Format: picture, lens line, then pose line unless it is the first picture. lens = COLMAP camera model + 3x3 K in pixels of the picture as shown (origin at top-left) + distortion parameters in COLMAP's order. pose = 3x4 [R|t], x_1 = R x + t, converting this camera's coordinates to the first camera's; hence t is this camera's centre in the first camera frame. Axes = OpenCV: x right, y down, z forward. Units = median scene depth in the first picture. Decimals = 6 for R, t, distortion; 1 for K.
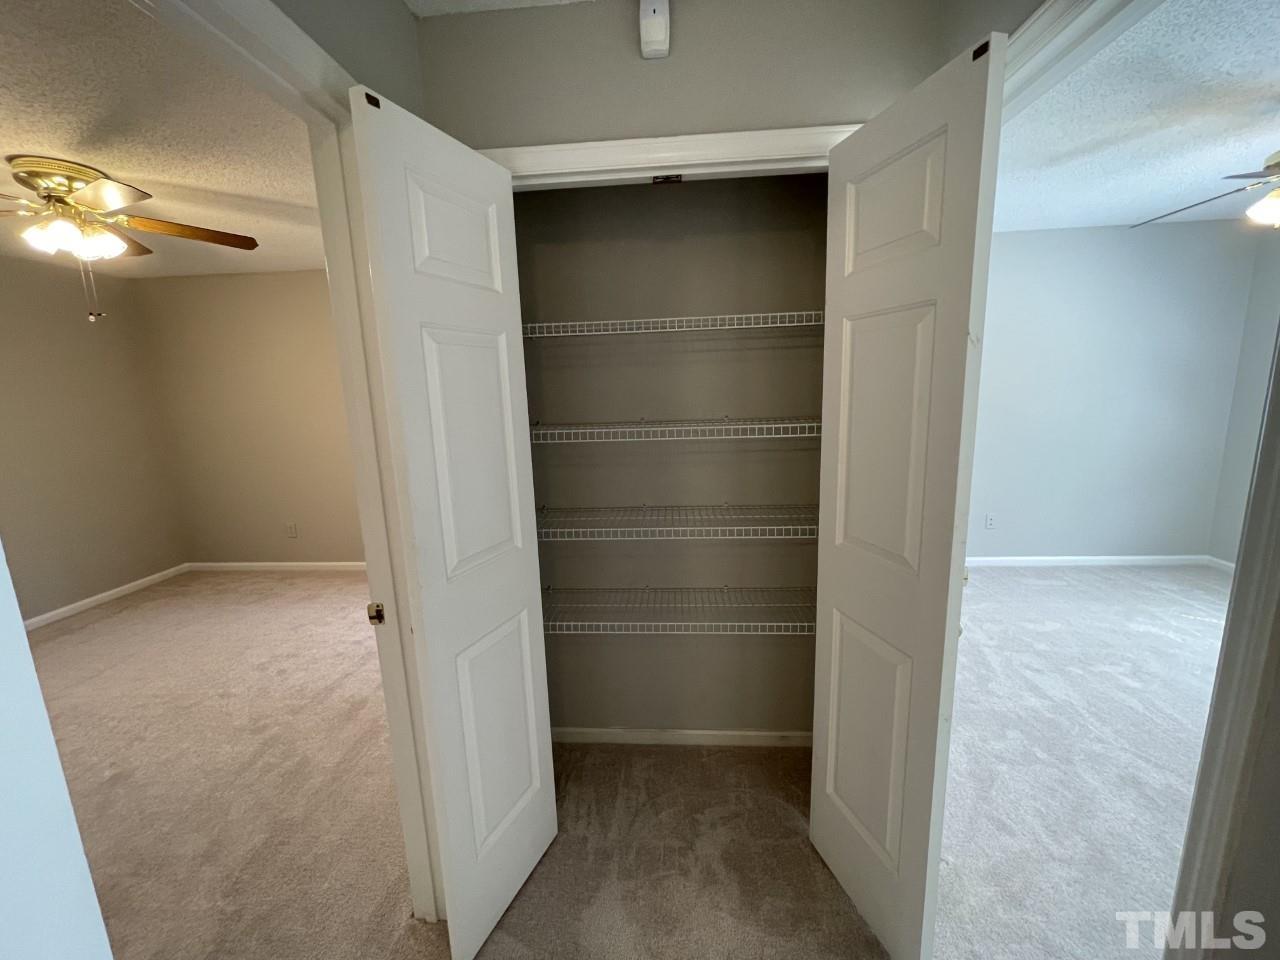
lens RADIAL K [[512.1, 0, 644.5], [0, 512.1, 487.4], [0, 0, 1]] dist [-0.000794, -0.000769]
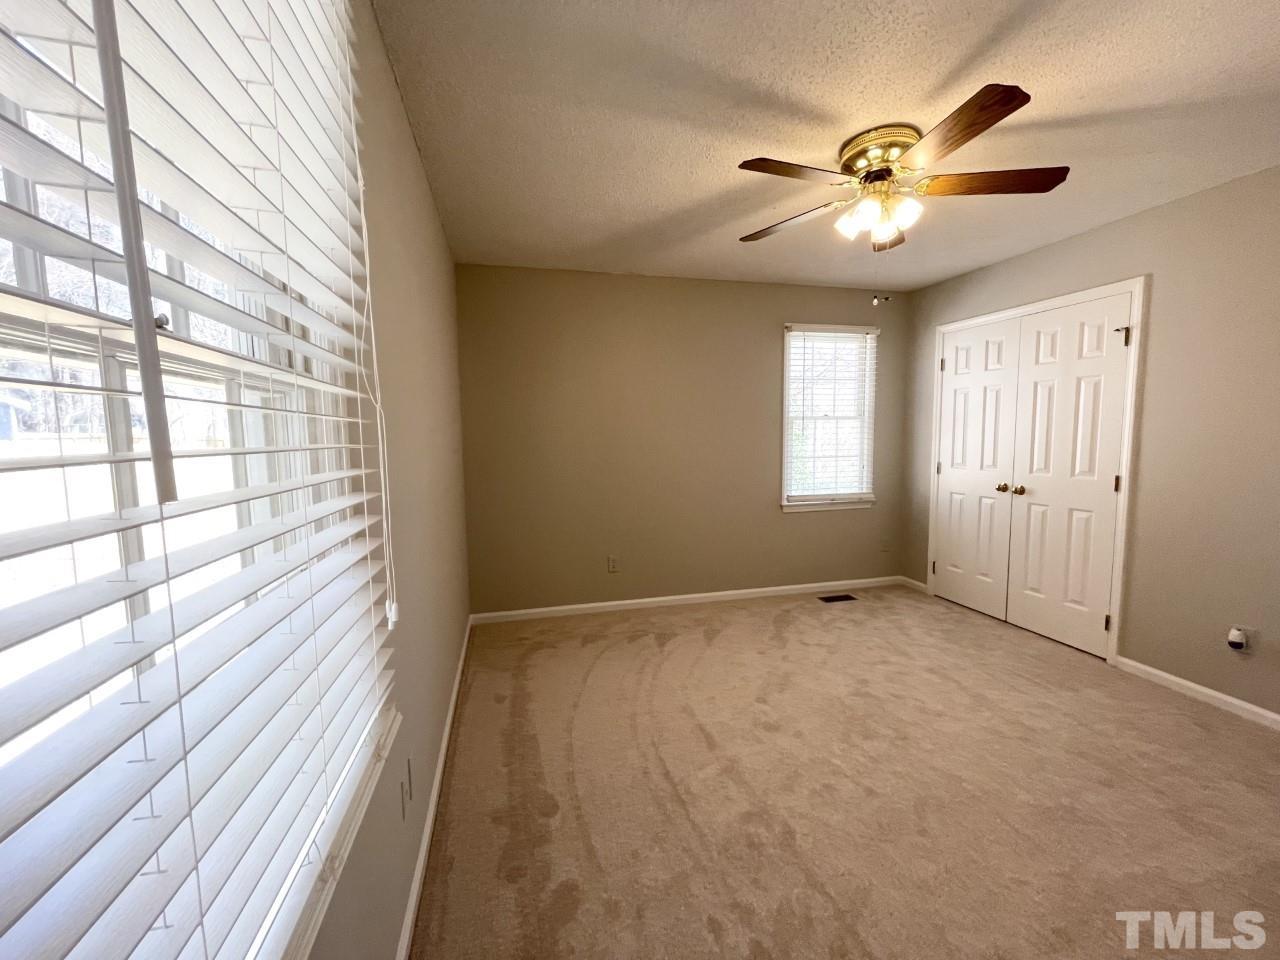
lens RADIAL K [[514.8, 0, 636.8], [0, 514.8, 483.1], [0, 0, 1]] dist [-0.003782, -0.000448]
pose [[0.953356, -0.014292, 0.301509, -1.496121], [0.041261, 0.995673, -0.083267, 0.041066], [-0.299015, 0.091824, 0.949820, 0.243928]]
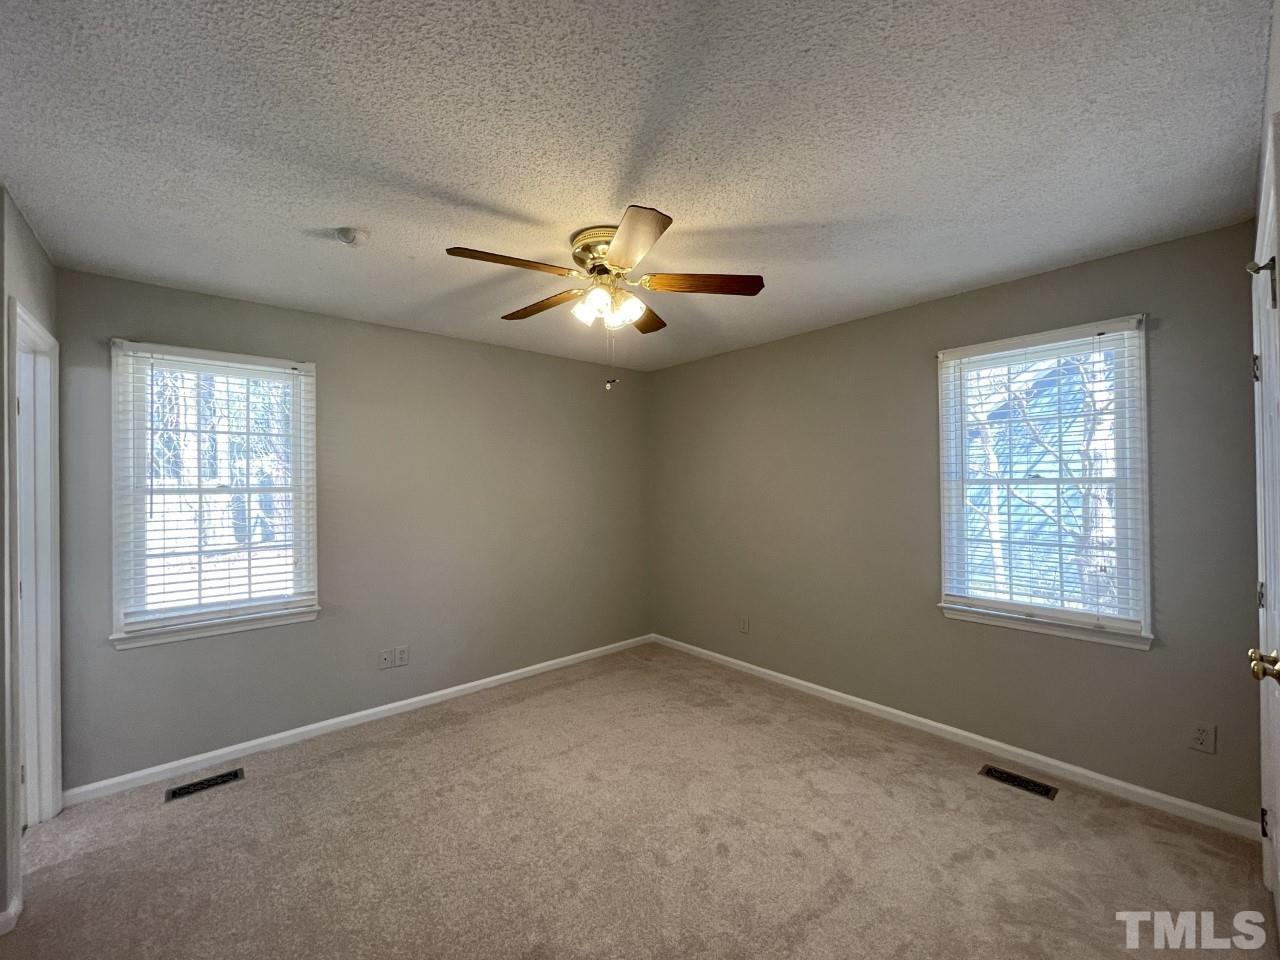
lens RADIAL K [[514.8, 0, 636.8], [0, 514.8, 483.1], [0, 0, 1]] dist [-0.003782, -0.000448]
pose [[0.699823, 0.015885, -0.714140, -0.305083], [-0.138231, 0.983866, -0.113575, -0.045299], [0.700814, 0.178199, 0.690728, 0.347264]]
